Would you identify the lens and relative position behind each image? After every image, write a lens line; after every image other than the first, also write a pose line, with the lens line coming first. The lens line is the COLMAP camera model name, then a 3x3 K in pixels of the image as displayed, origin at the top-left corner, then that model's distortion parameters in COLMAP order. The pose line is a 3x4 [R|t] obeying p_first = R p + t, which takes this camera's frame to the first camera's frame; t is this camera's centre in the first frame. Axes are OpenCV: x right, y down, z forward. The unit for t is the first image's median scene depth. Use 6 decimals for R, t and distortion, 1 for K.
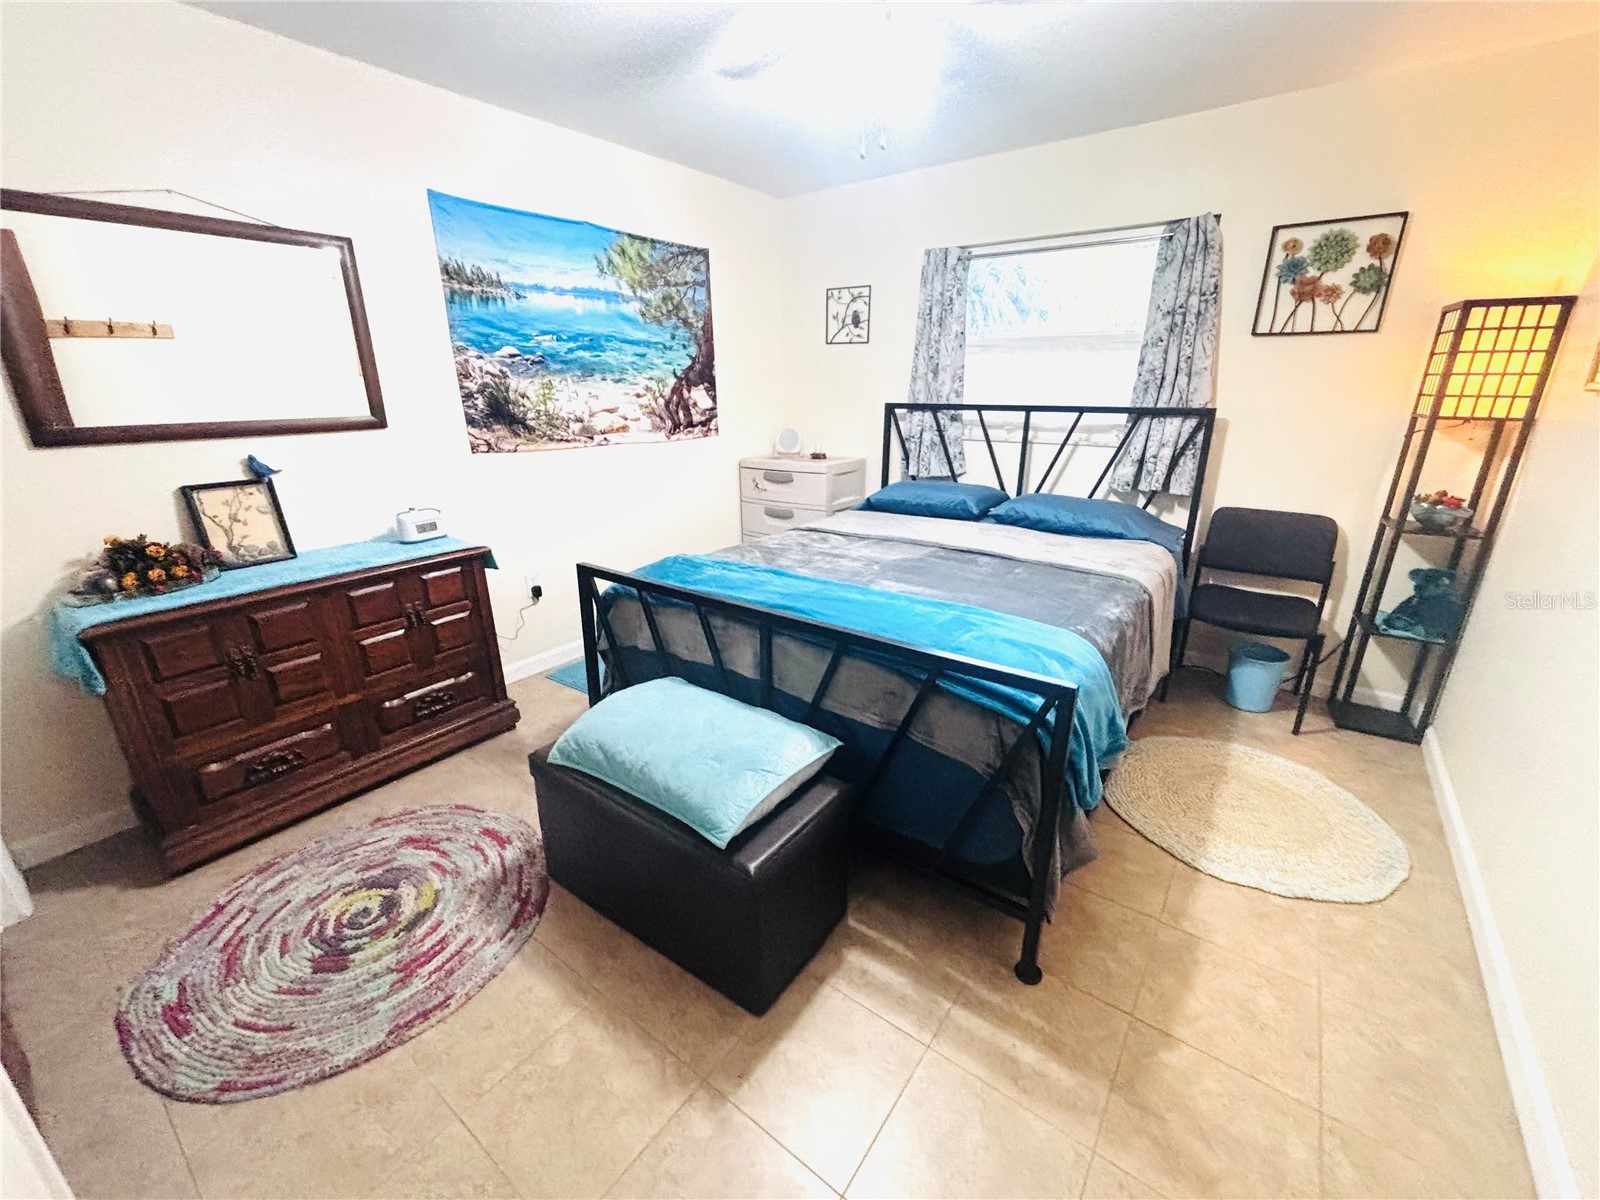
lens RADIAL K [[650.5, 0, 800.0], [0, 650.5, 600.0], [0, 0, 1]] dist [-0.000516, 0.000941]
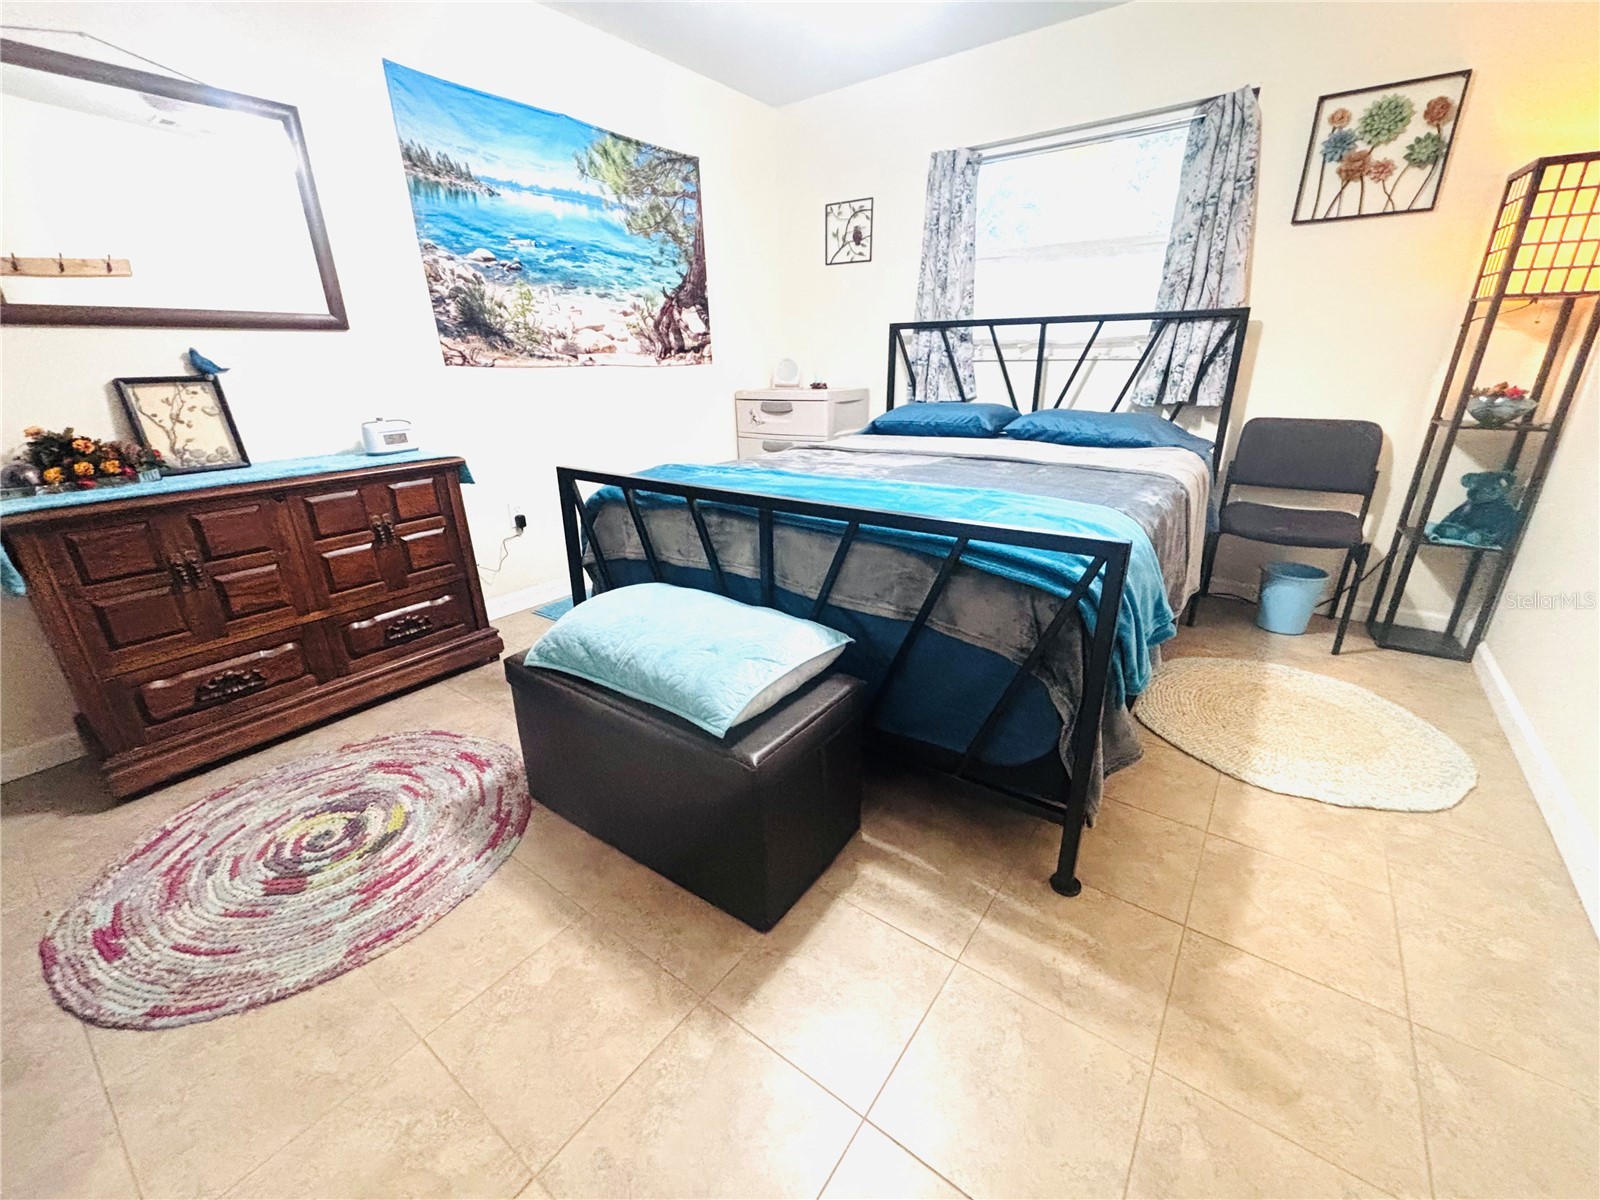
lens RADIAL K [[648.6, 0, 800.0], [0, 648.6, 600.0], [0, 0, 1]] dist [0.001829, -0.000351]
pose [[0.999928, -0.011918, 0.001284, -0.006484], [0.011873, 0.999465, 0.030483, 0.099953], [-0.001647, -0.030465, 0.999534, 0.079915]]
